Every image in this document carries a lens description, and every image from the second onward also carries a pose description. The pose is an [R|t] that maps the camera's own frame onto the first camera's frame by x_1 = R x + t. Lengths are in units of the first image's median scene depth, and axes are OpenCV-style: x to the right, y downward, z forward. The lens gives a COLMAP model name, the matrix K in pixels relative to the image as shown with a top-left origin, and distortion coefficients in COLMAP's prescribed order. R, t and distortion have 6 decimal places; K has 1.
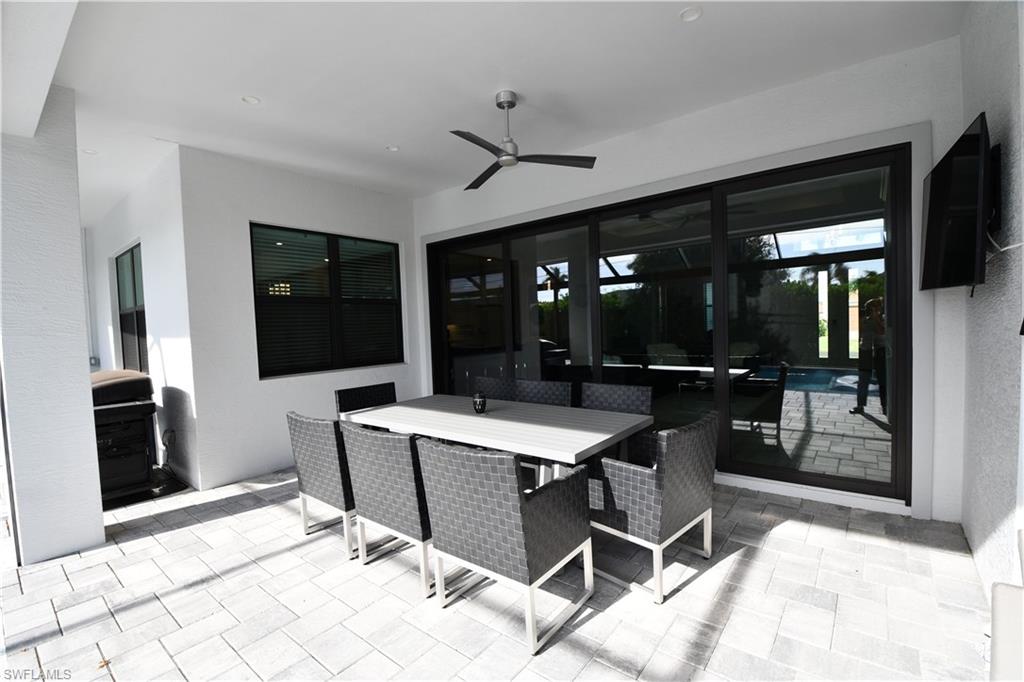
lens RADIAL K [[446.8, 0, 512.2], [0, 446.8, 341.1], [0, 0, 1]] dist [-0.004278, -0.012143]
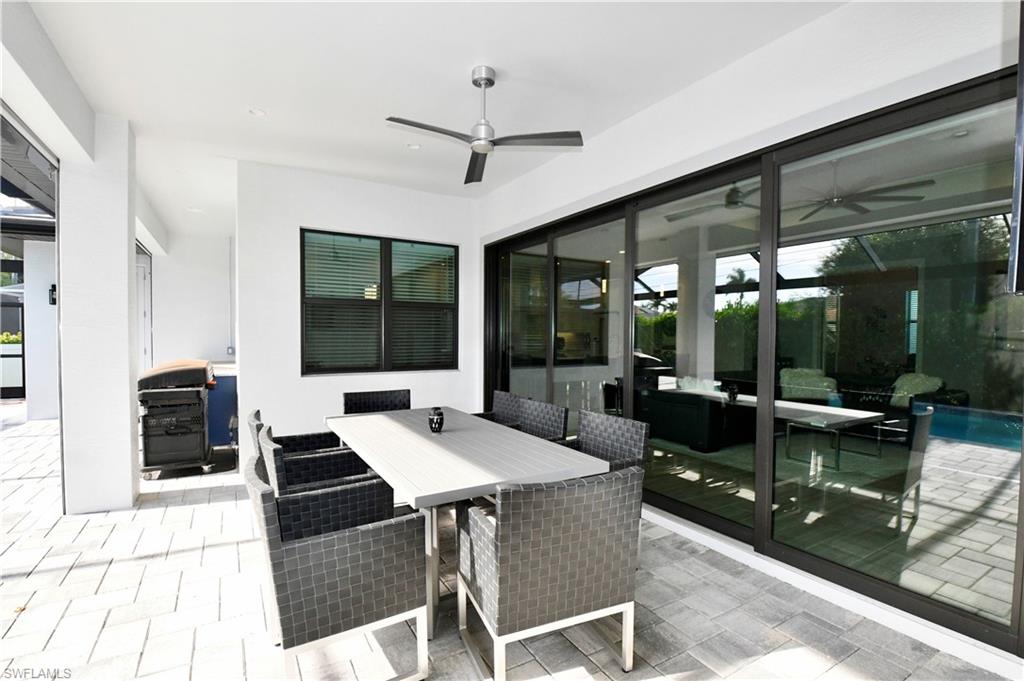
lens RADIAL K [[474.9, 0, 513.6], [0, 474.9, 343.0], [0, 0, 1]] dist [-0.010598, -0.009189]
pose [[0.935043, 0.047893, -0.351286, 0.330365], [-0.052639, 0.998606, -0.003967, -0.017267], [0.350606, 0.022201, 0.936260, 0.138998]]
